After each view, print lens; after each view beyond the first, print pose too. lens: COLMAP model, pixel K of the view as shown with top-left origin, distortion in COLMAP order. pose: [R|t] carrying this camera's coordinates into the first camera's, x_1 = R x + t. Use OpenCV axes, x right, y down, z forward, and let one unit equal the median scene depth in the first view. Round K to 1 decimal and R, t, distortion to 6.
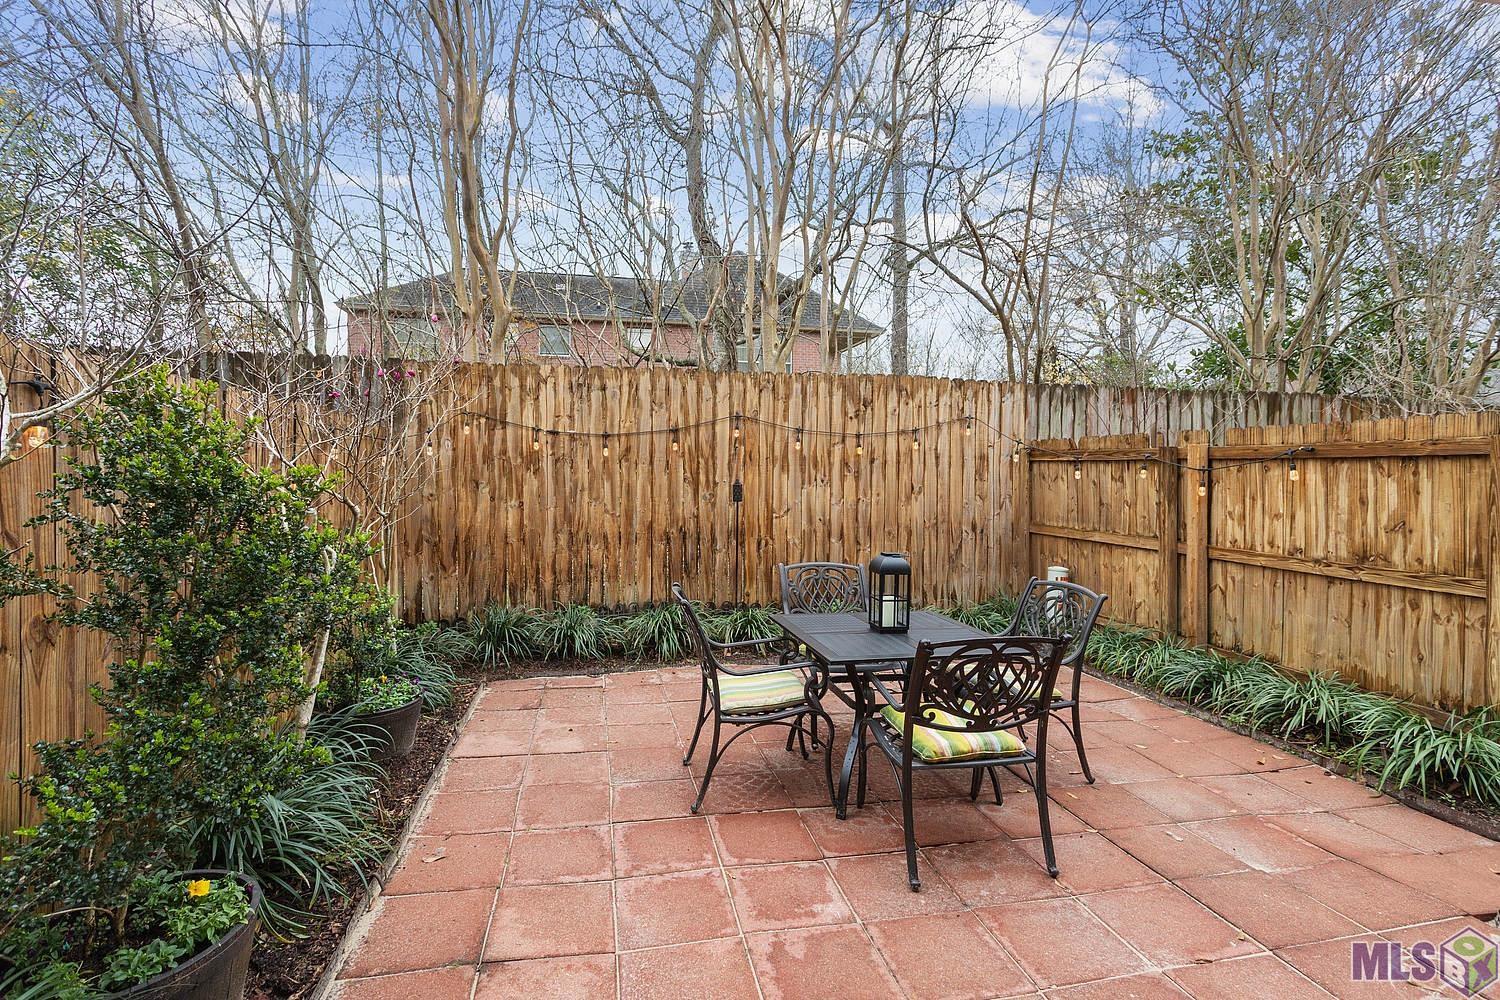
lens RADIAL K [[742.5, 0, 728.8], [0, 742.5, 470.4], [0, 0, 1]] dist [-0.016735, 0.001131]
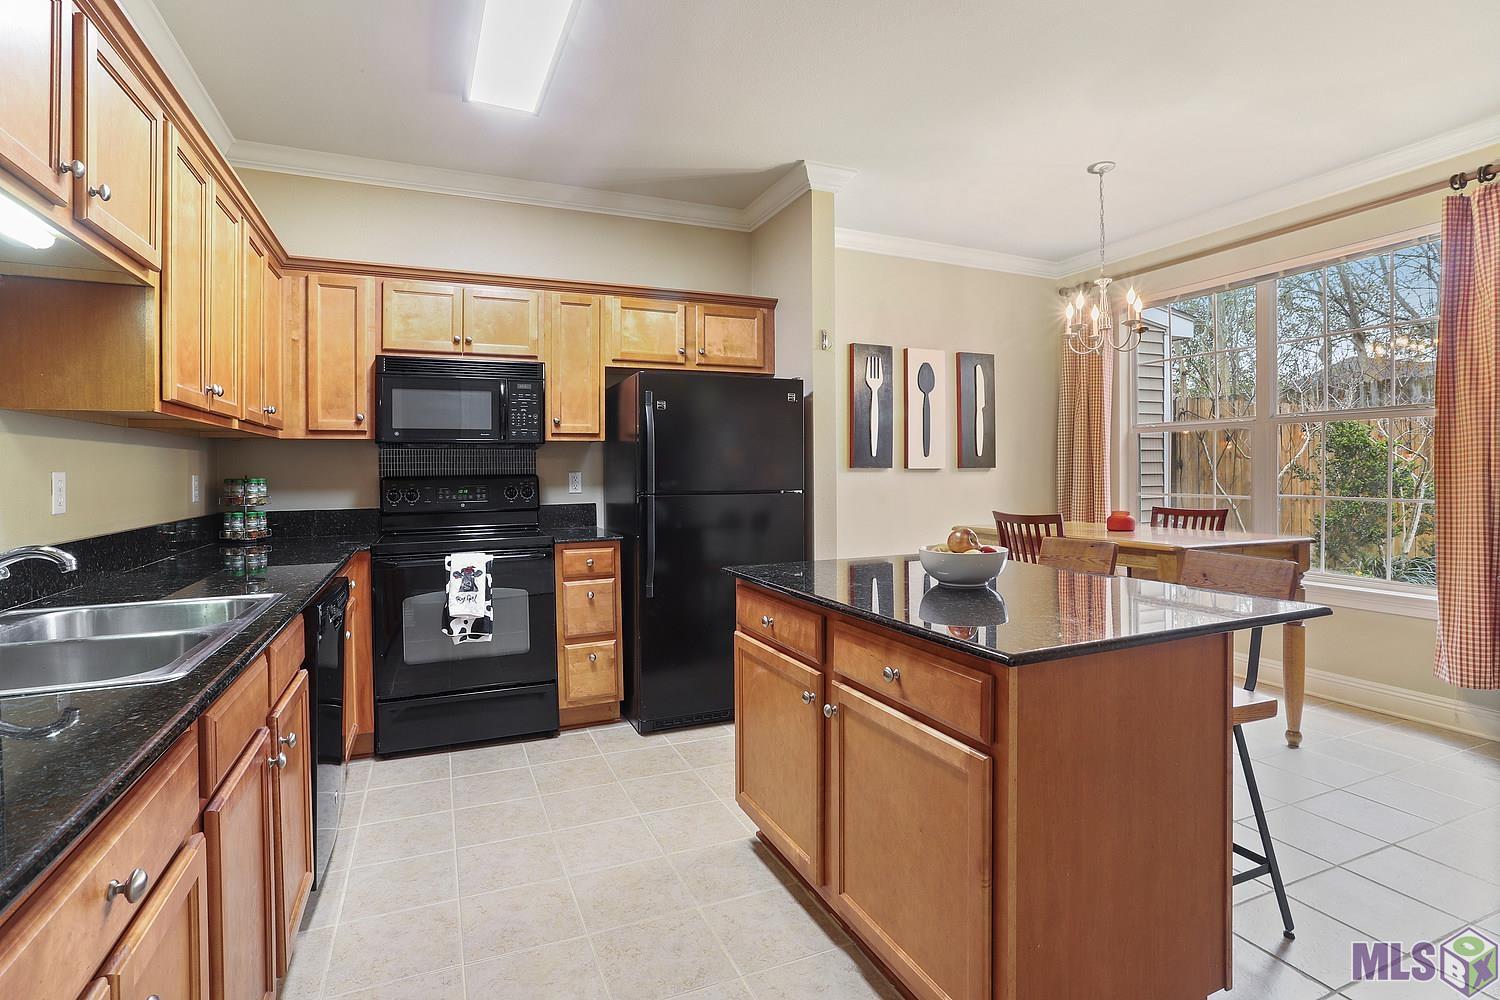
lens RADIAL K [[733.8, 0, 747.3], [0, 733.8, 492.5], [0, 0, 1]] dist [-0.016094, 0.001279]
pose [[0.239299, 0.011607, -0.970877, 1.772237], [0.016920, 0.999727, 0.016122, 0.125746], [0.970799, -0.020286, 0.239037, -2.412661]]
